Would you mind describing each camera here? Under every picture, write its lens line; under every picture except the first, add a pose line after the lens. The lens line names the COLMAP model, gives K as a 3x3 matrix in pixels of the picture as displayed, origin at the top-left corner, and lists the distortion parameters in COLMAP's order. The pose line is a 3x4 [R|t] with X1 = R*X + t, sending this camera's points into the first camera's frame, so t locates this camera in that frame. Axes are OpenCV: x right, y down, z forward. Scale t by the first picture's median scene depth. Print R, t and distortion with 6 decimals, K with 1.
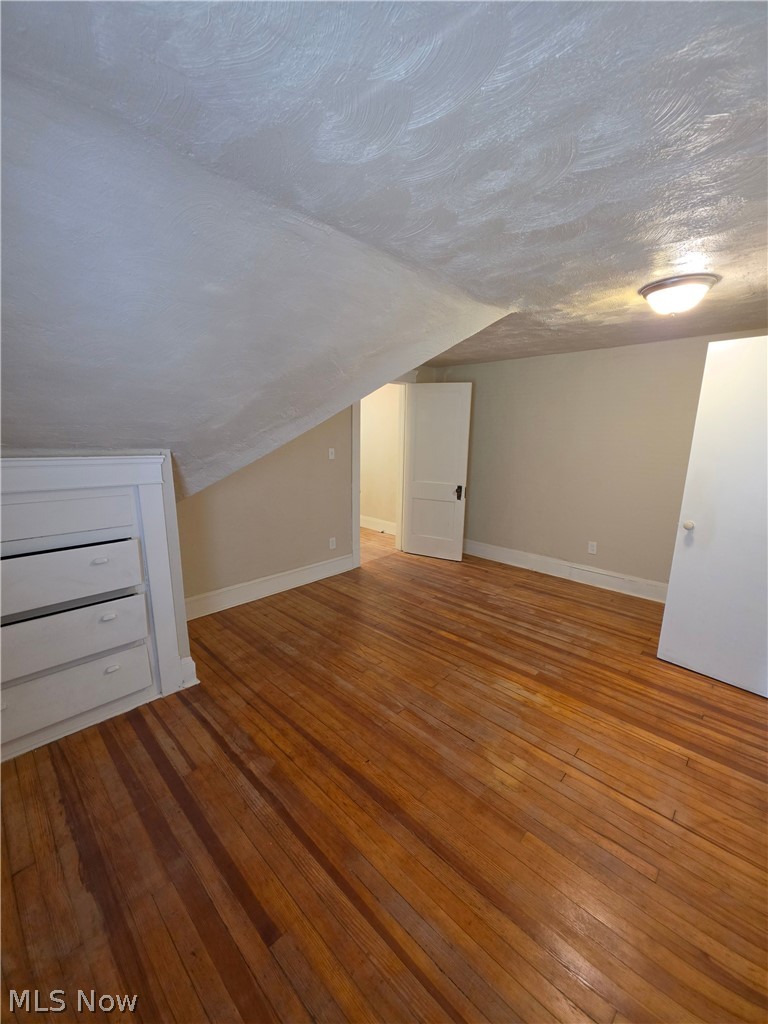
lens RADIAL K [[411.4, 0, 387.8], [0, 411.4, 516.8], [0, 0, 1]] dist [0.018458, -0.011851]
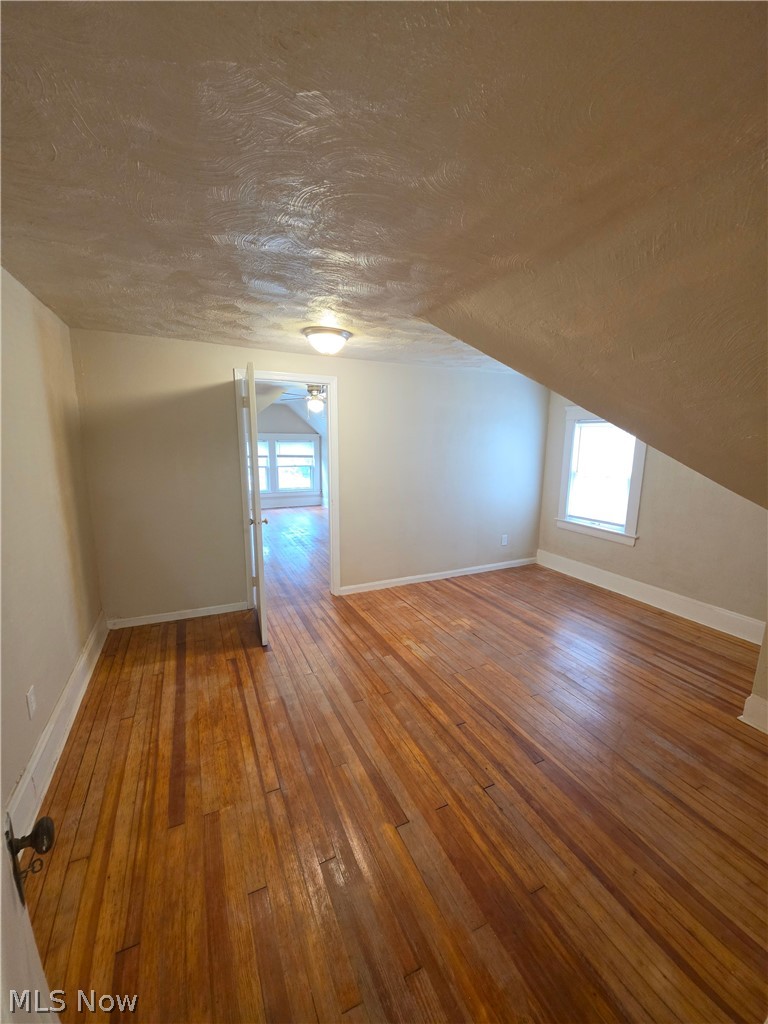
lens RADIAL K [[411.4, 0, 387.8], [0, 411.4, 516.8], [0, 0, 1]] dist [0.018458, -0.011851]
pose [[-0.937247, -0.088632, 0.337213, 0.011853], [0.047129, 0.926070, 0.374397, -0.349649], [-0.345466, 0.366795, -0.863779, 1.617576]]
